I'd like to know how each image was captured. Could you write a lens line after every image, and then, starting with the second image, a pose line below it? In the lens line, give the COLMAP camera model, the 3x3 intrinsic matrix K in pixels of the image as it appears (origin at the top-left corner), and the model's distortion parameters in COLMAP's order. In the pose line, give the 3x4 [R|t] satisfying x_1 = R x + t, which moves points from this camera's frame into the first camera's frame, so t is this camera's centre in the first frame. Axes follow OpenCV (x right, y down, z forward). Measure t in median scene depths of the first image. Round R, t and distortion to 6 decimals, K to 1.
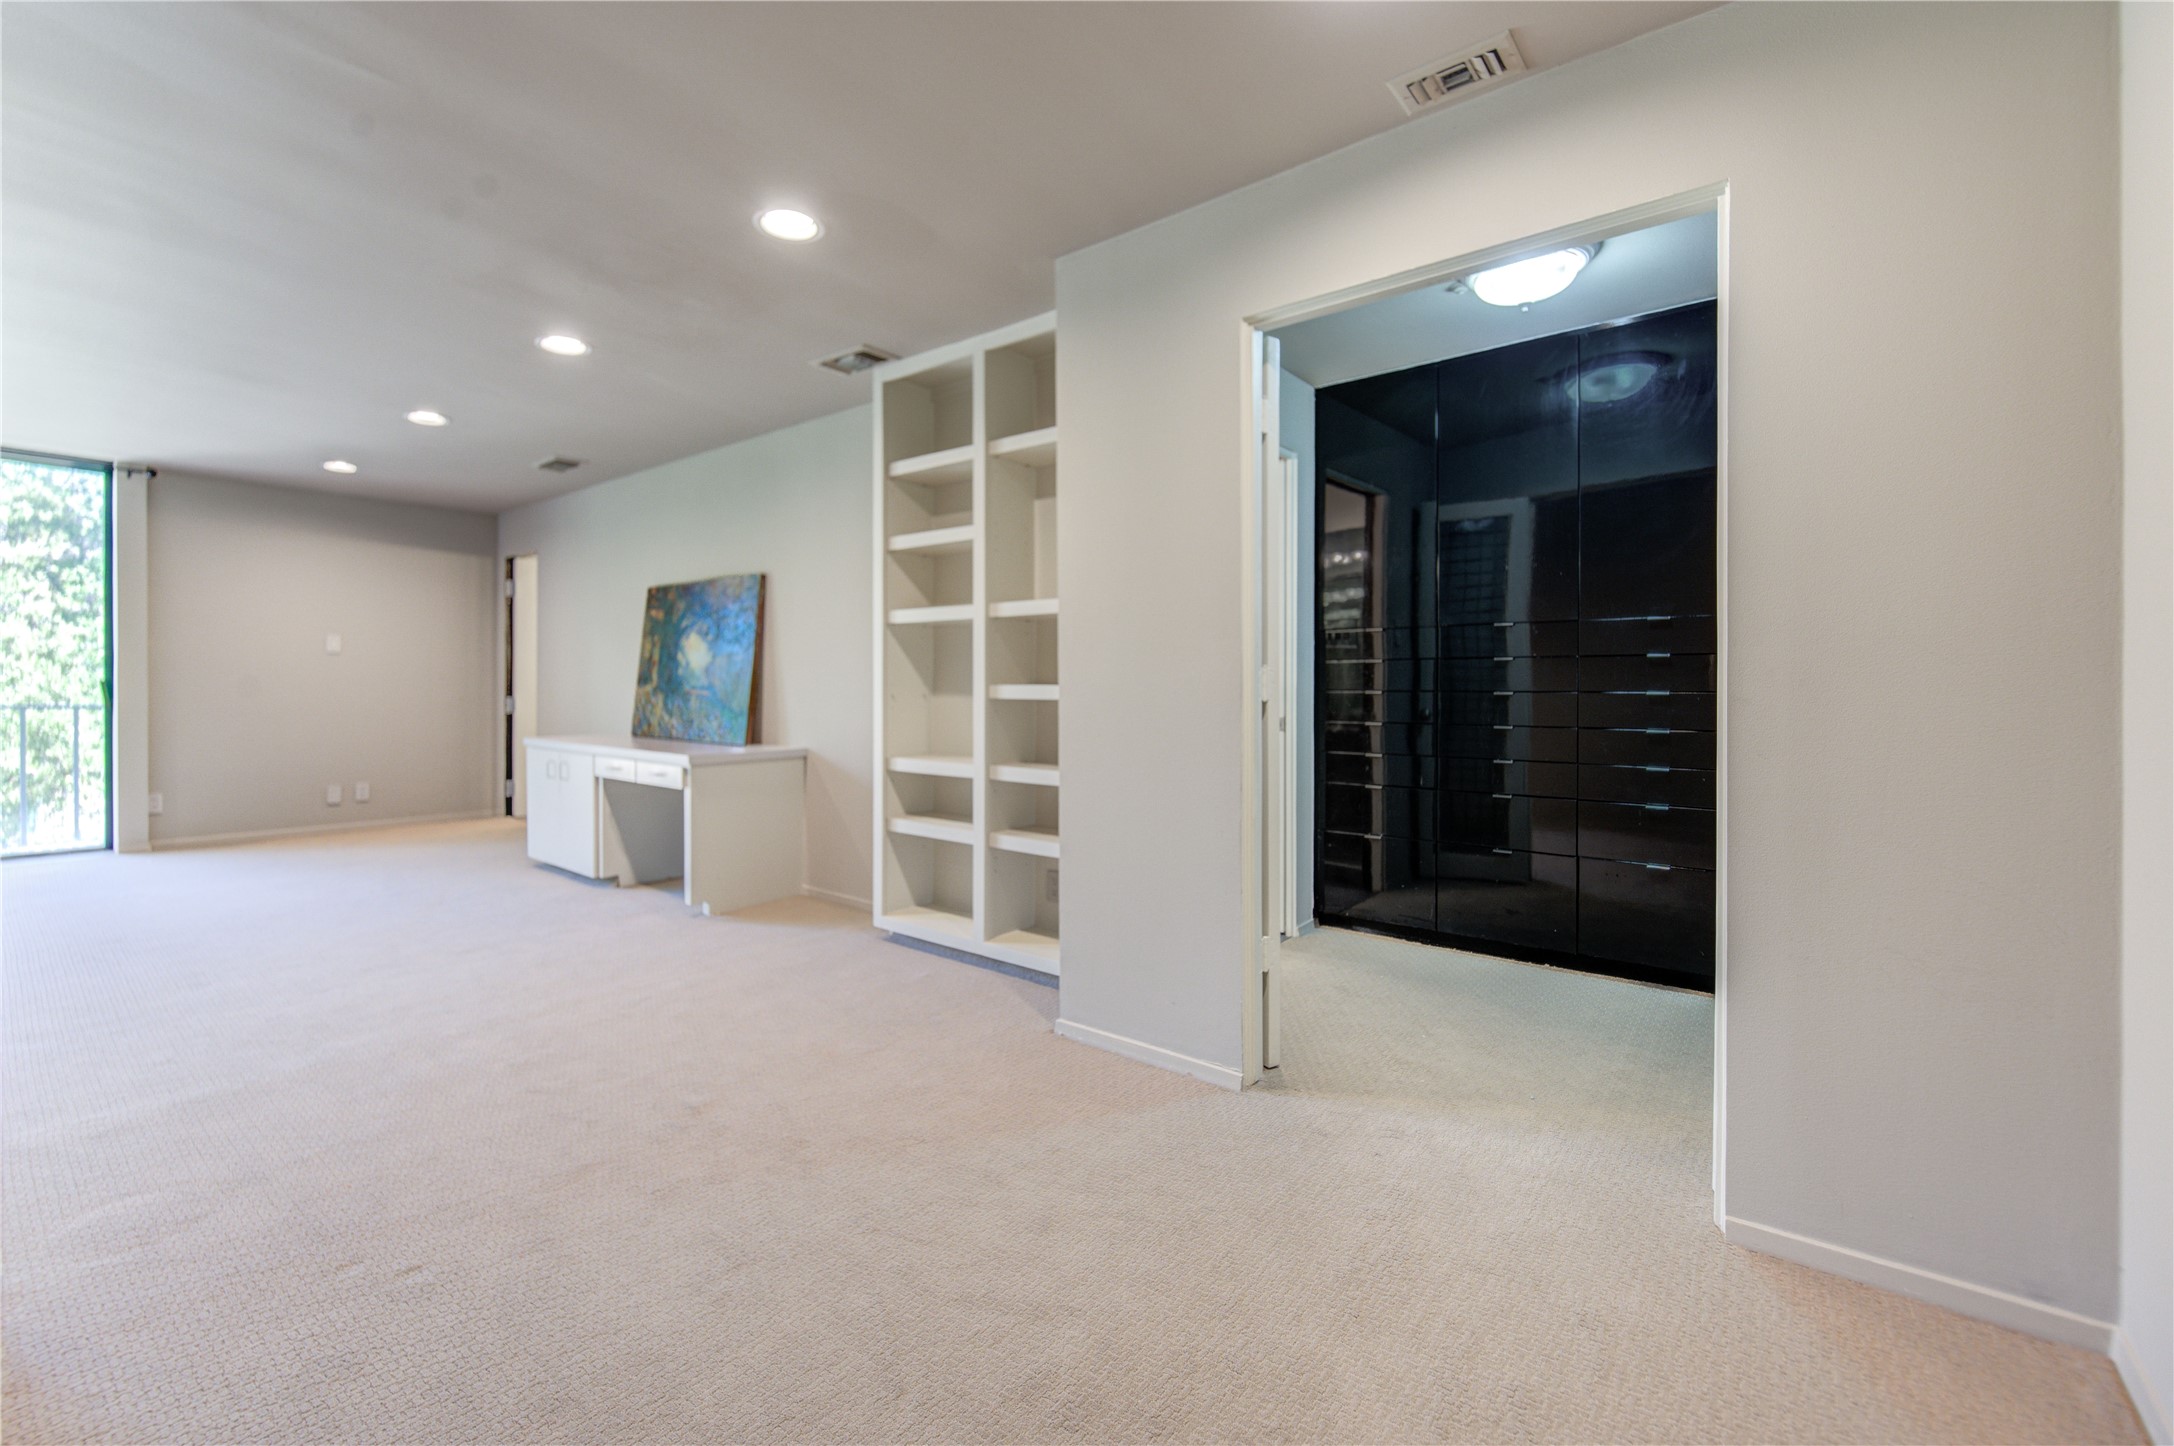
lens RADIAL K [[890.6, 0, 1171.9], [0, 890.6, 707.4], [0, 0, 1]] dist [-0.006500, -0.002562]
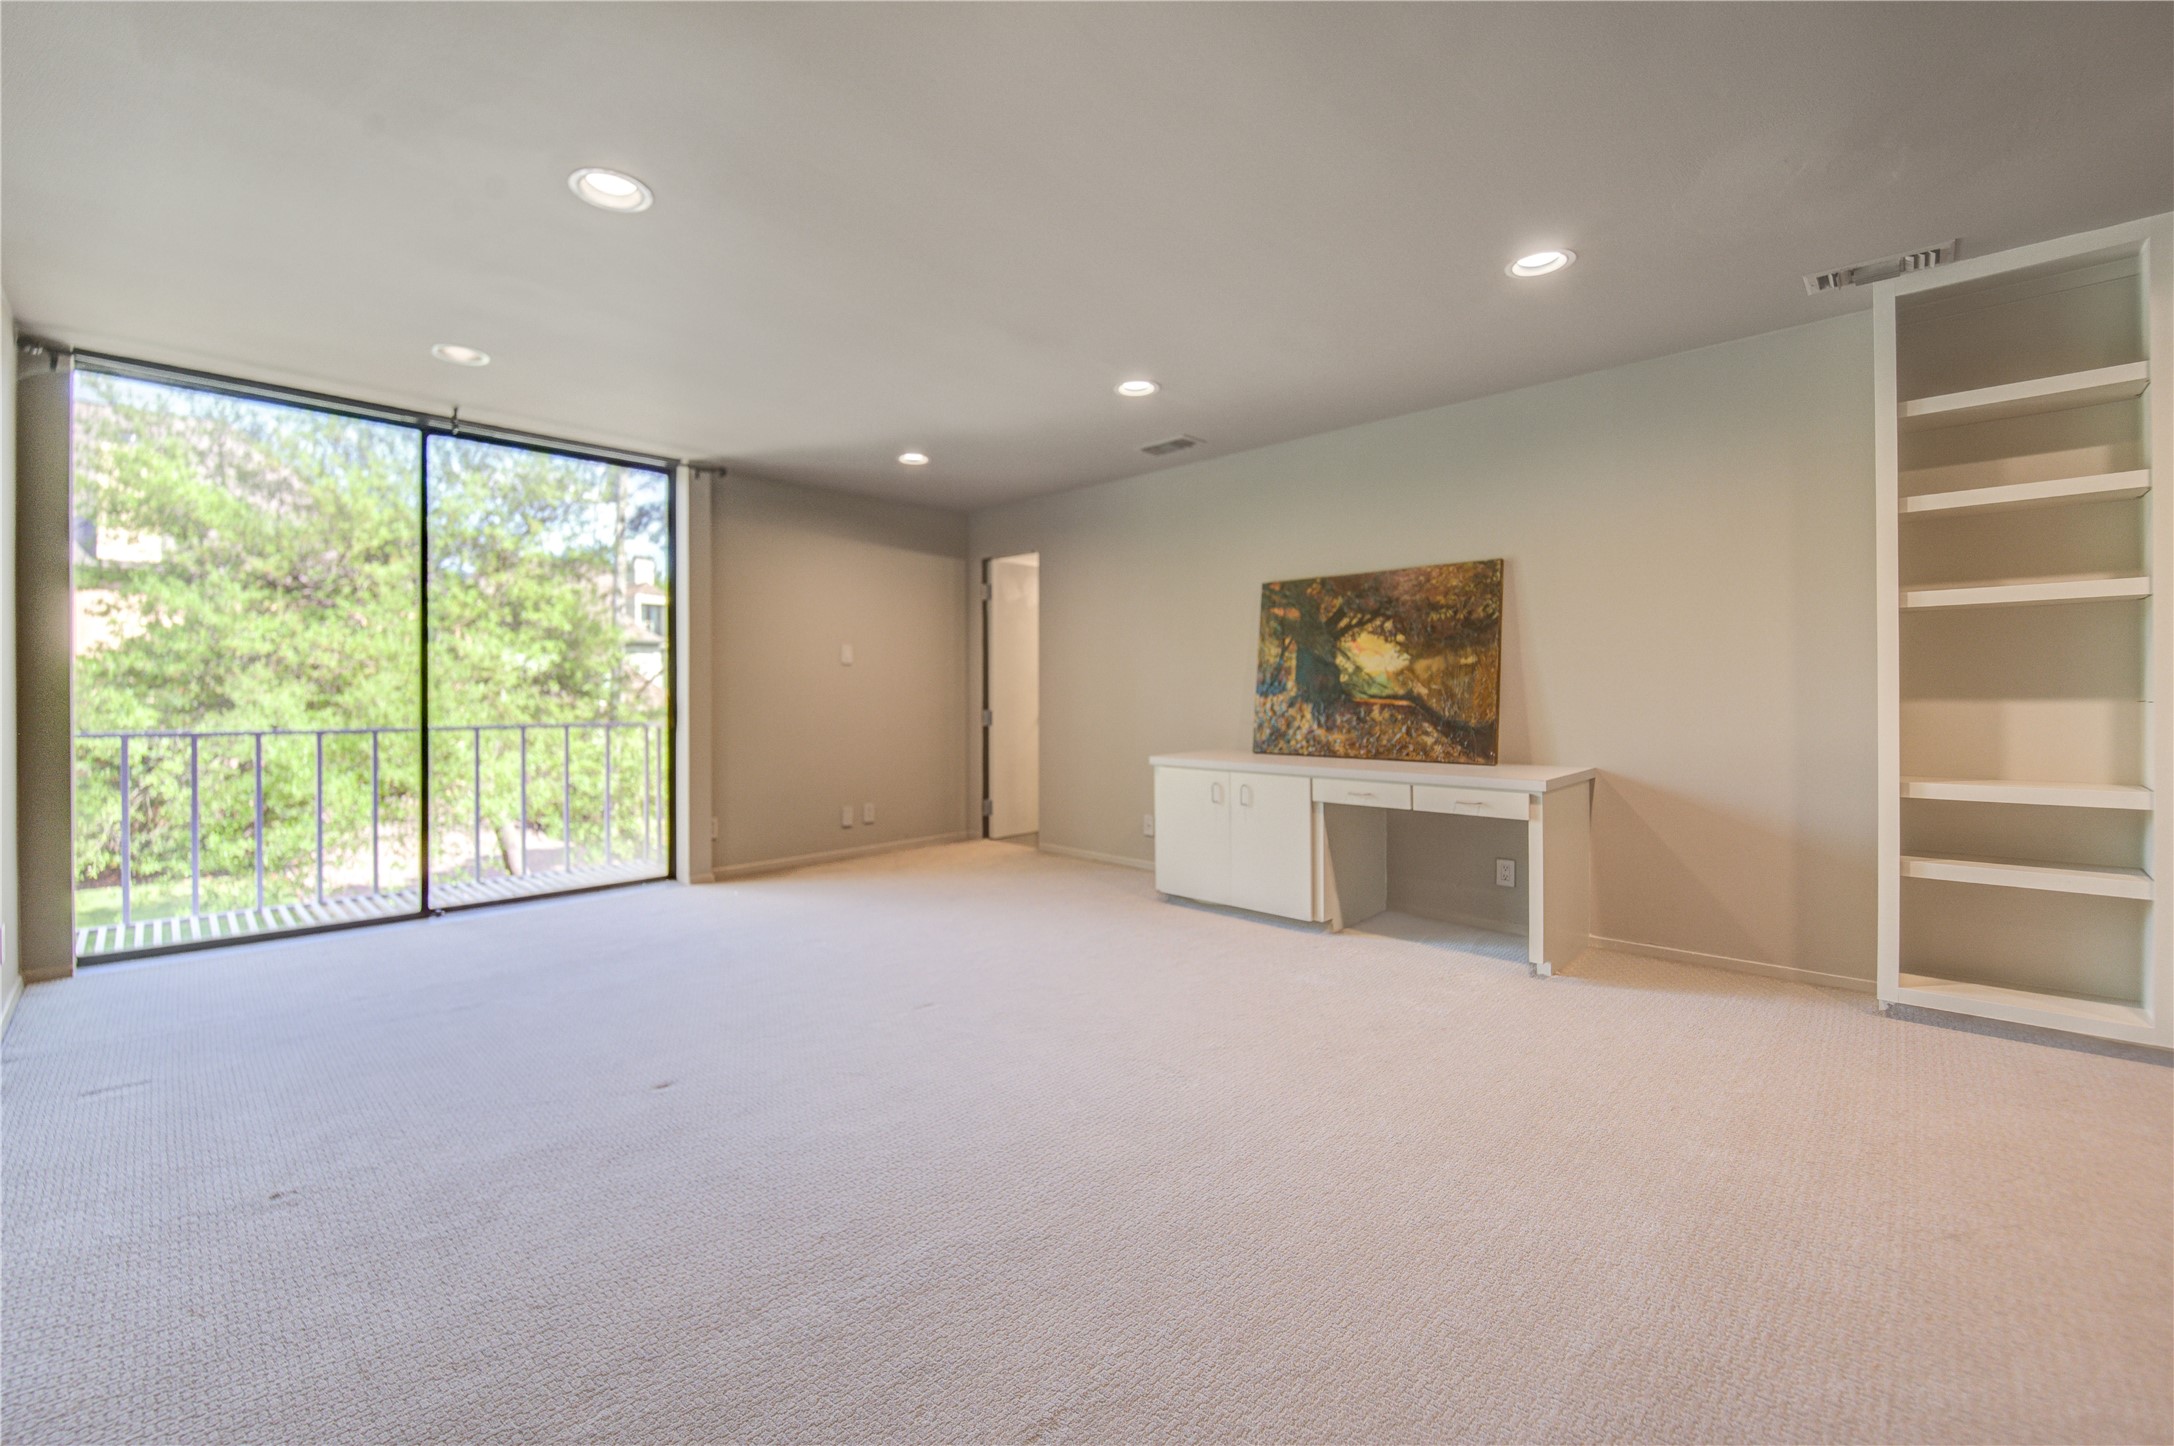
lens RADIAL K [[890.6, 0, 1091.7], [0, 890.6, 713.3], [0, 0, 1]] dist [-0.006500, -0.002562]
pose [[0.993510, -0.010215, -0.113286, -0.682296], [0.010309, 0.999947, 0.000242, -0.009016], [0.113278, -0.001409, 0.993562, 0.115202]]
